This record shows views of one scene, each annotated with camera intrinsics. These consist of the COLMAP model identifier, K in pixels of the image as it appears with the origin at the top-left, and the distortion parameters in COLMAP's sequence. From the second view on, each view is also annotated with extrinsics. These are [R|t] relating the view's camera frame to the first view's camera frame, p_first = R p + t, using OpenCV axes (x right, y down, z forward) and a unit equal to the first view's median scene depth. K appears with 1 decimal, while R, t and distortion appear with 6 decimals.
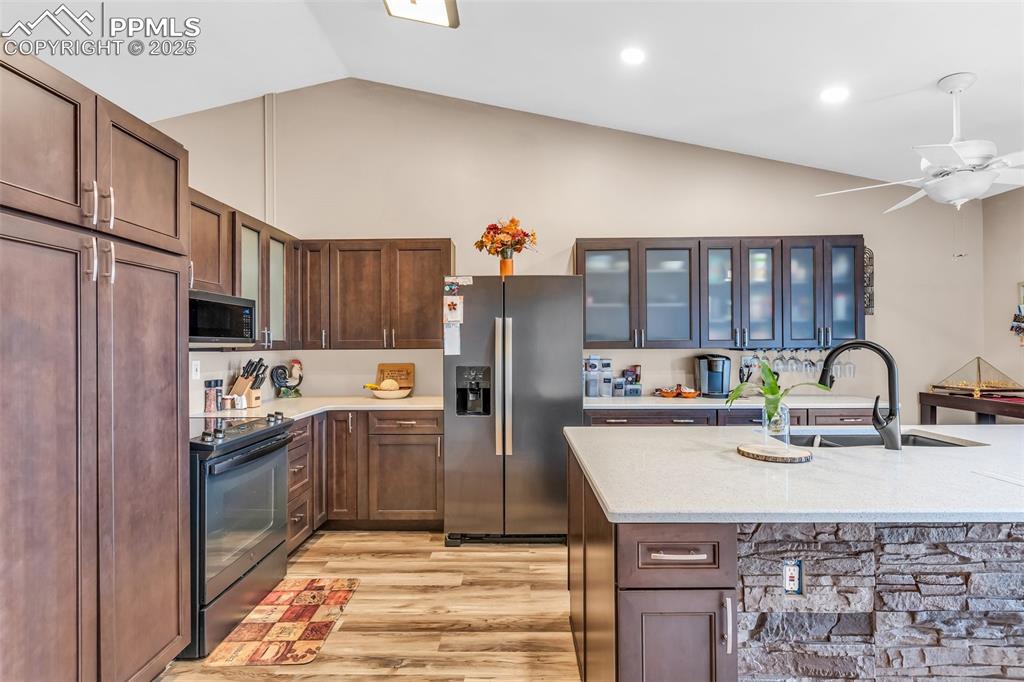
lens RADIAL K [[509.7, 0, 508.4], [0, 509.7, 345.5], [0, 0, 1]] dist [-0.002750, 0.000502]
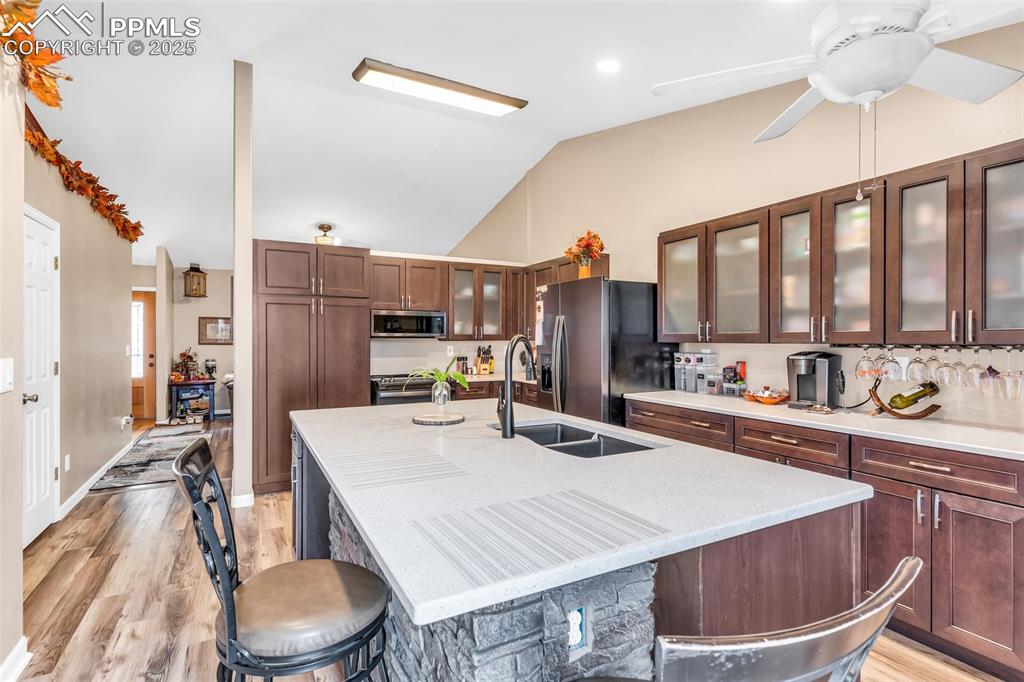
lens RADIAL K [[491.9, 0, 510.1], [0, 491.9, 337.0], [0, 0, 1]] dist [0.004177, -0.000300]
pose [[0.492848, 0.002726, -0.870111, 0.970320], [-0.003745, 0.999992, 0.001012, -0.003709], [0.870107, 0.002760, 0.492854, 0.296488]]
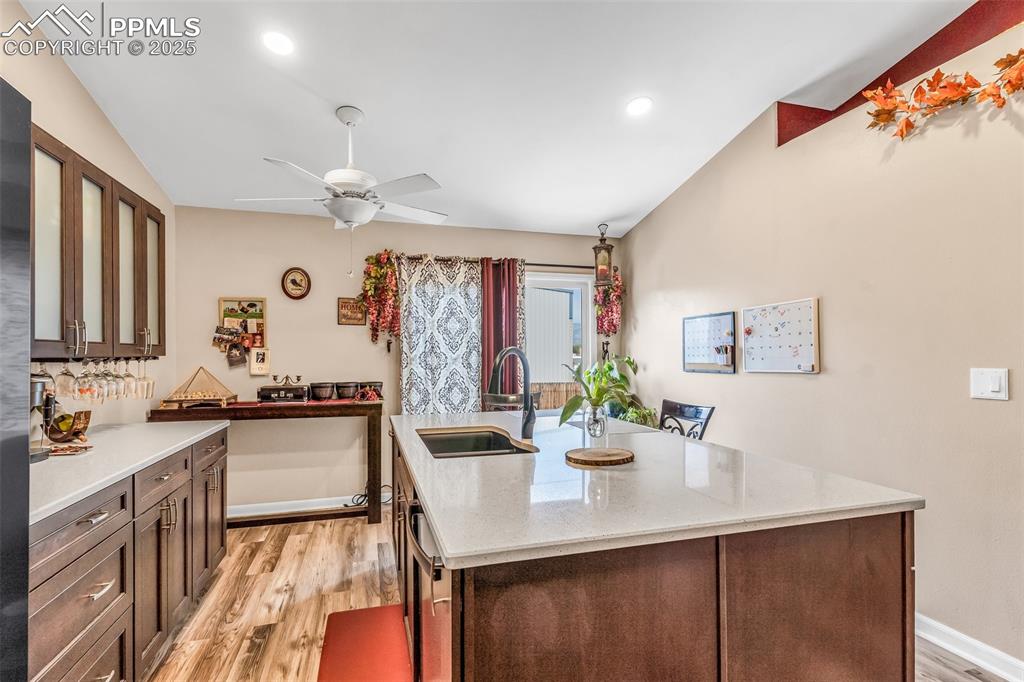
lens RADIAL K [[491.9, 0, 515.0], [0, 491.9, 350.1], [0, 0, 1]] dist [0.004177, -0.000300]
pose [[-0.311395, 0.015169, 0.950160, -0.198732], [0.002336, 0.999882, -0.015197, 0.007333], [-0.950278, -0.002512, -0.311393, 0.824954]]
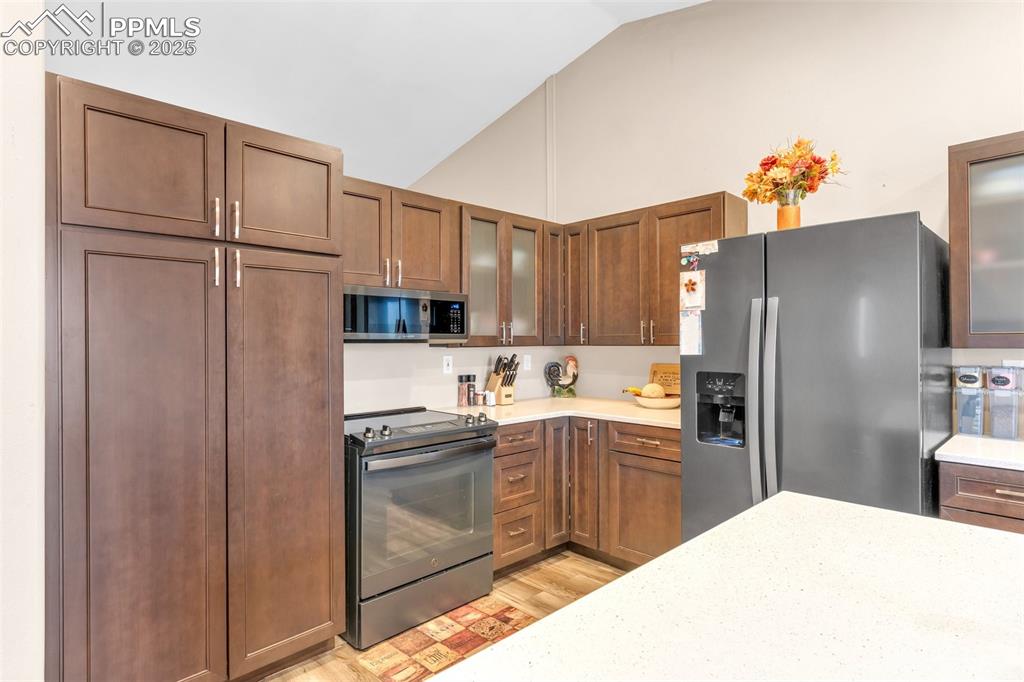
lens RADIAL K [[538.3, 0, 512.0], [0, 538.3, 338.4], [0, 0, 1]] dist [-0.003852, -0.002482]
pose [[0.709870, -0.001956, -0.704330, 0.238233], [0.000925, 0.999998, -0.001846, -0.003187], [0.704333, 0.000659, 0.709870, 0.294461]]
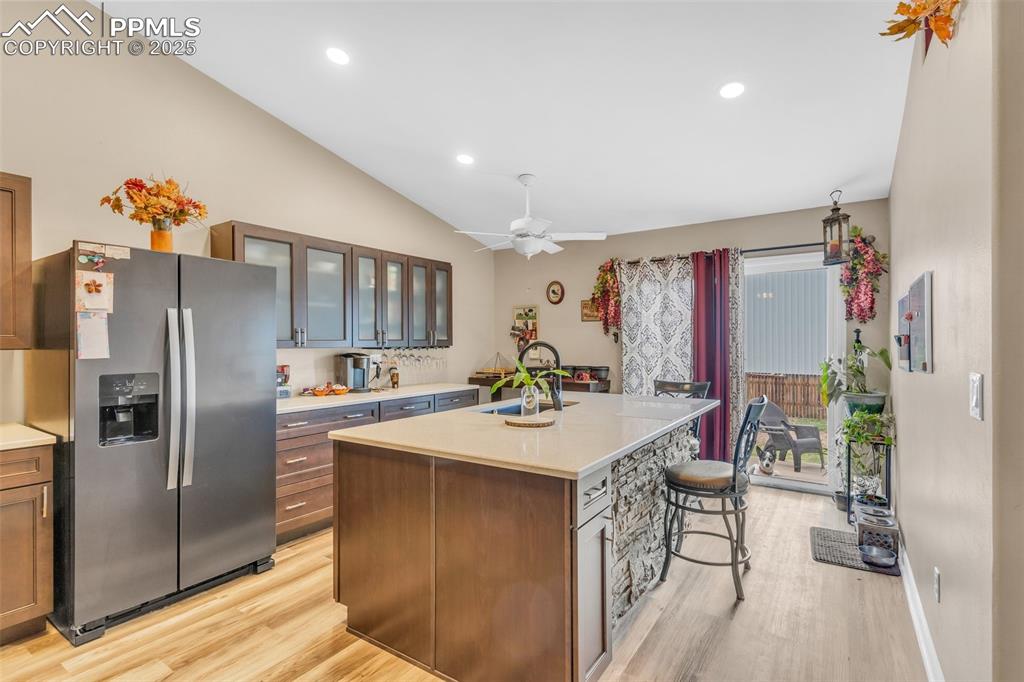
lens RADIAL K [[491.9, 0, 517.4], [0, 491.9, 345.0], [0, 0, 1]] dist [0.004177, -0.000300]
pose [[0.533254, -0.000219, 0.845955, -0.362924], [-0.001330, 0.999999, 0.001097, -0.001009], [-0.845954, -0.001710, 0.533253, 0.170873]]
